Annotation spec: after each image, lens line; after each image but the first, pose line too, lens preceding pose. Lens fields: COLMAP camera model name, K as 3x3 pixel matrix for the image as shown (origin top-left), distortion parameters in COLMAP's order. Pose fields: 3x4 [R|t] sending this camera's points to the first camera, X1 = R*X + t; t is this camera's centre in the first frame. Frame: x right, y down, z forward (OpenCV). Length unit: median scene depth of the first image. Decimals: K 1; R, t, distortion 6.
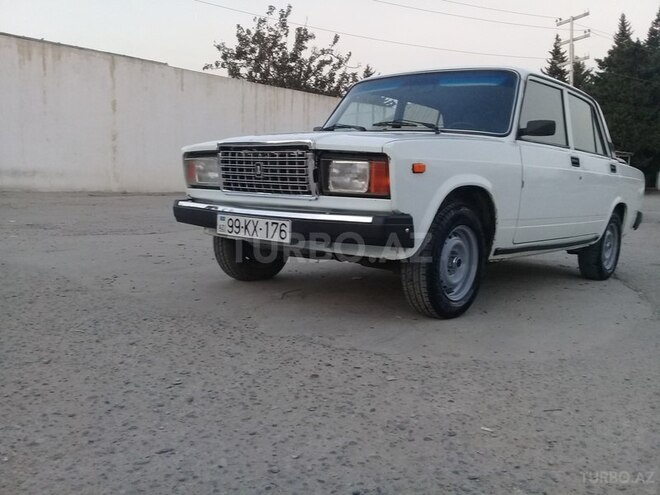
lens RADIAL K [[616.7, 0, 331.7], [0, 616.7, 243.3], [0, 0, 1]] dist [0.013489, 0.000000]
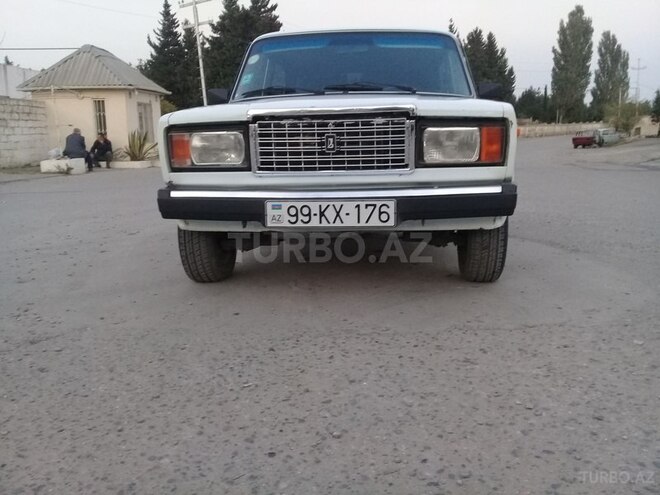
lens RADIAL K [[616.7, 0, 330.8], [0, 616.7, 252.6], [0, 0, 1]] dist [0.013489, 0.000000]
pose [[0.830564, -0.147026, 0.537166, -0.582930], [0.108186, 0.988744, 0.103349, -0.059236], [-0.546314, -0.027724, 0.837121, 0.302486]]
